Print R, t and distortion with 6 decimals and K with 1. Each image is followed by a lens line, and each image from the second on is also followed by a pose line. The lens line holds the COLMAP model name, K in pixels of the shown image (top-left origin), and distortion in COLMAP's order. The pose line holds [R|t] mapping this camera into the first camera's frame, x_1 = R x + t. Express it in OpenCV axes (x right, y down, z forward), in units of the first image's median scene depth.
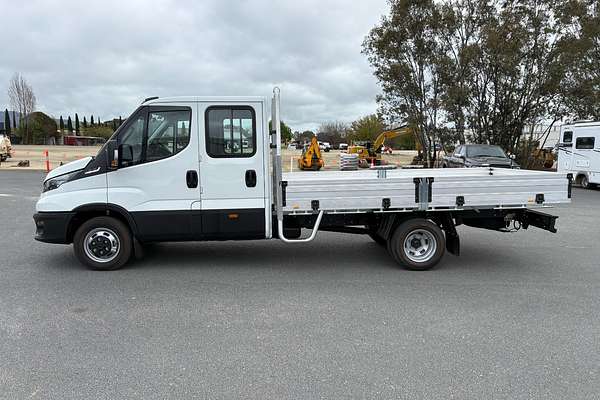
lens RADIAL K [[448.1, 0, 300.0], [0, 448.1, 200.0], [0, 0, 1]] dist [0.027516, 0.001456]
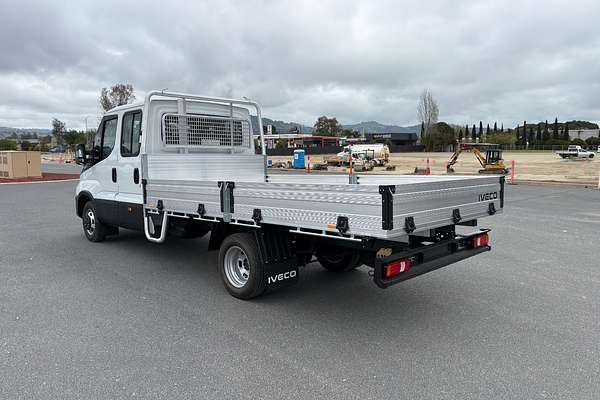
lens RADIAL K [[453.7, 0, 291.6], [0, 453.7, 199.3], [0, 0, 1]] dist [0.007392, 0.000403]
pose [[0.631527, 0.065626, -0.772572, 0.716663], [-0.078667, 0.996693, 0.020358, -0.032131], [0.771353, 0.047919, 0.634601, 0.427374]]
